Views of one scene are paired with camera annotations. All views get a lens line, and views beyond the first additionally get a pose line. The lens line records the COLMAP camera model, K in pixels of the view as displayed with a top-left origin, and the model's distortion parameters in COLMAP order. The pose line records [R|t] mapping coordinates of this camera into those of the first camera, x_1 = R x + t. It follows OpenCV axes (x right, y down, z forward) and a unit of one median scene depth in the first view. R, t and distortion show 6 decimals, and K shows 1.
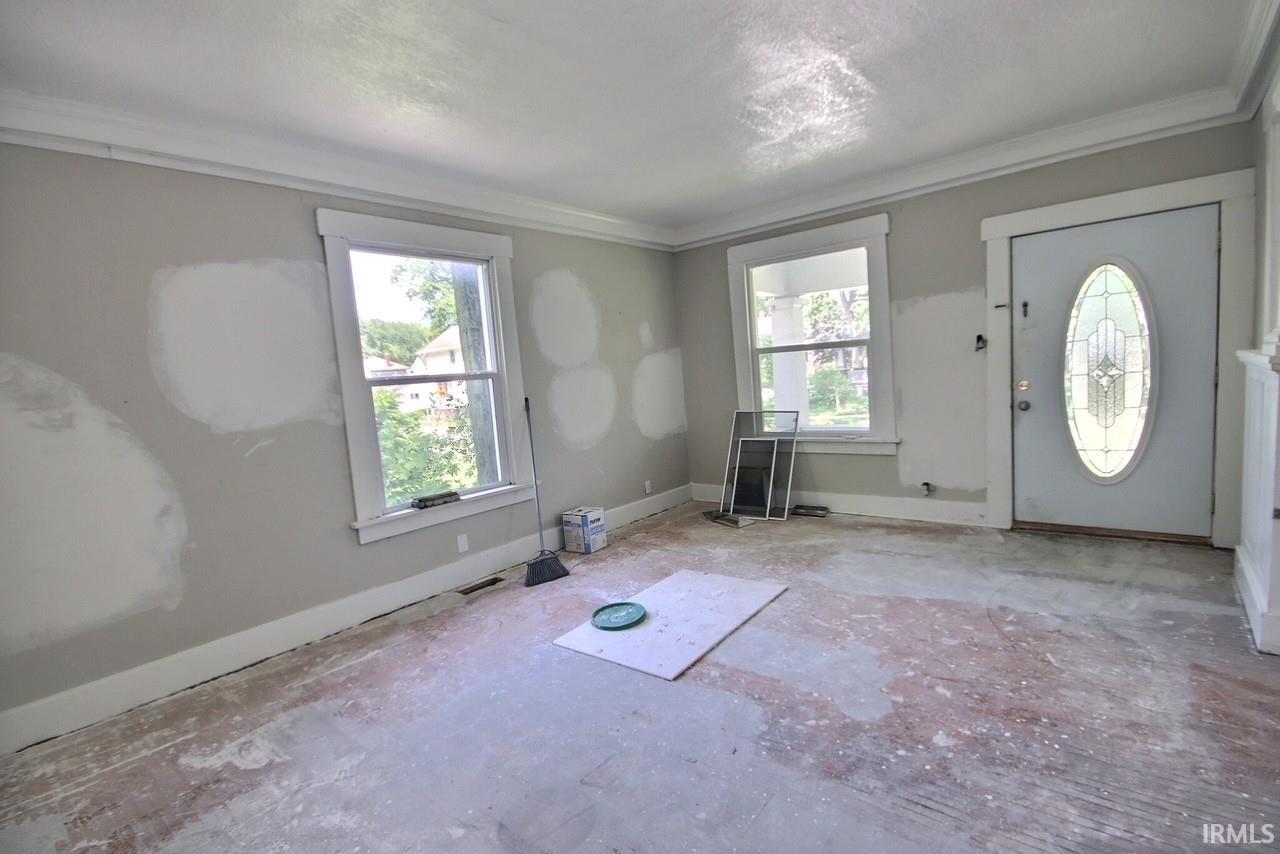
lens RADIAL K [[601.0, 0, 640.0], [0, 601.0, 427.0], [0, 0, 1]] dist [-0.018684, -0.000161]
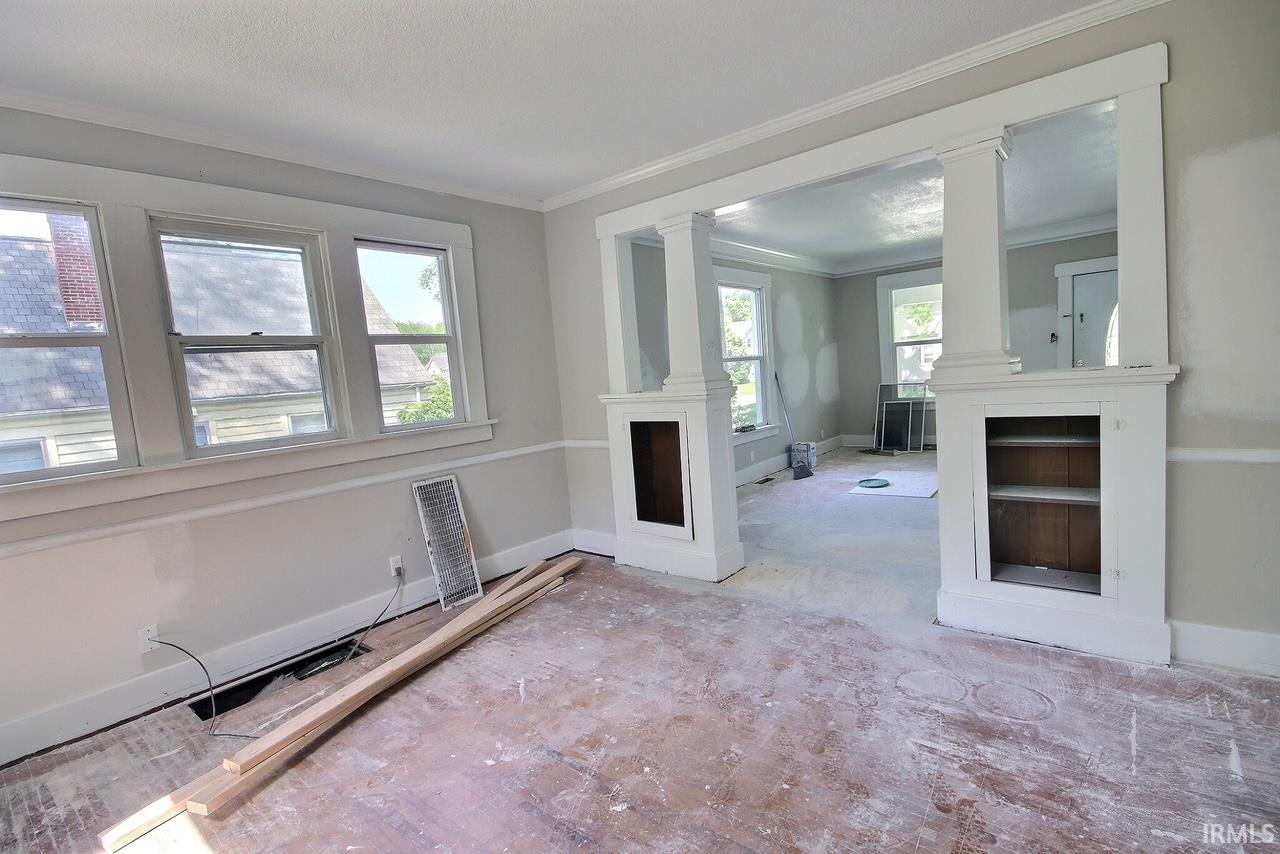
lens RADIAL K [[615.4, 0, 640.0], [0, 615.4, 427.0], [0, 0, 1]] dist [0.001187, 0.000083]
pose [[0.999882, -0.001644, 0.015305, -0.554491], [0.001727, 0.999984, -0.005403, 0.104348], [-0.015296, 0.005428, 0.999868, -0.635583]]
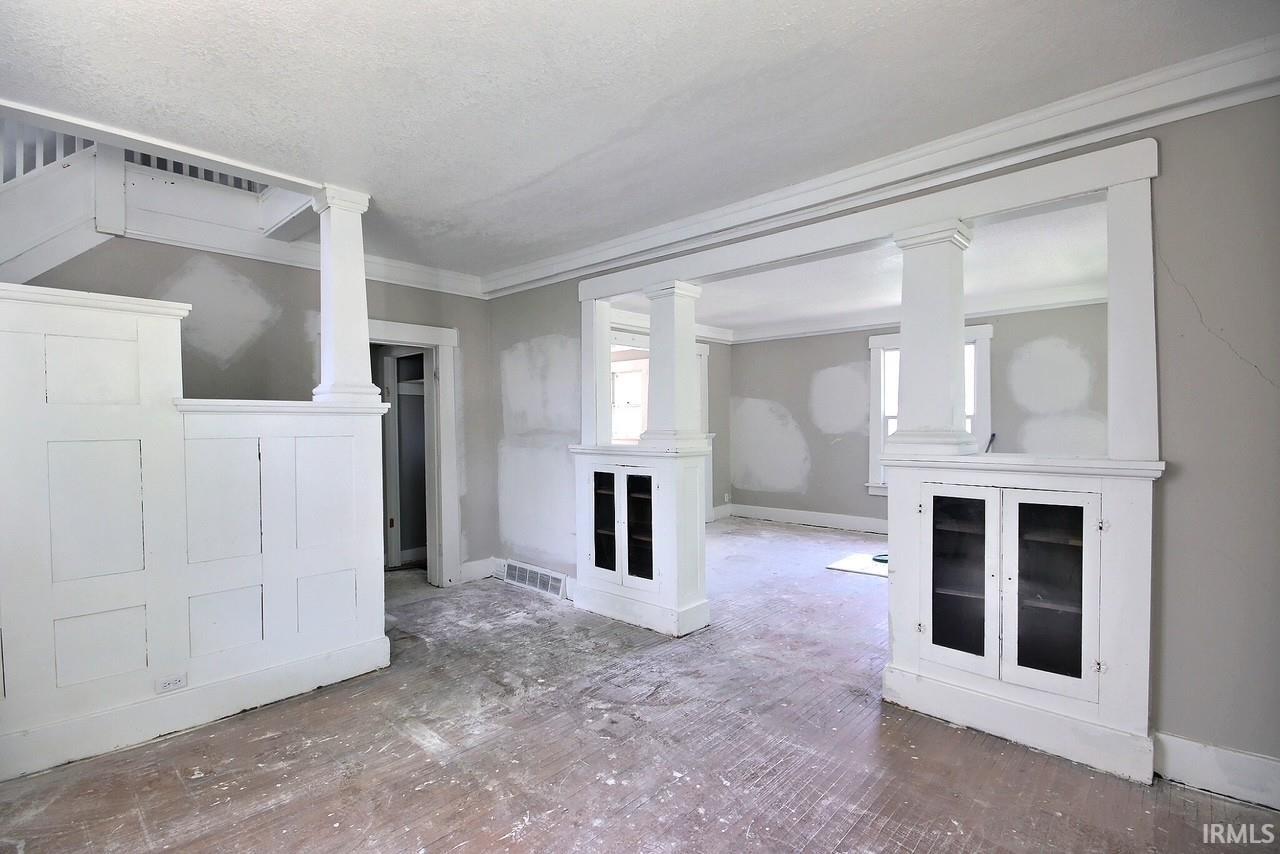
lens RADIAL K [[601.0, 0, 640.0], [0, 601.0, 427.0], [0, 0, 1]] dist [-0.018684, -0.000161]
pose [[-0.053481, 0.098950, -0.993654, 1.289463], [-0.069212, 0.992318, 0.102542, -0.153924], [0.996167, 0.074256, -0.046221, 0.223947]]
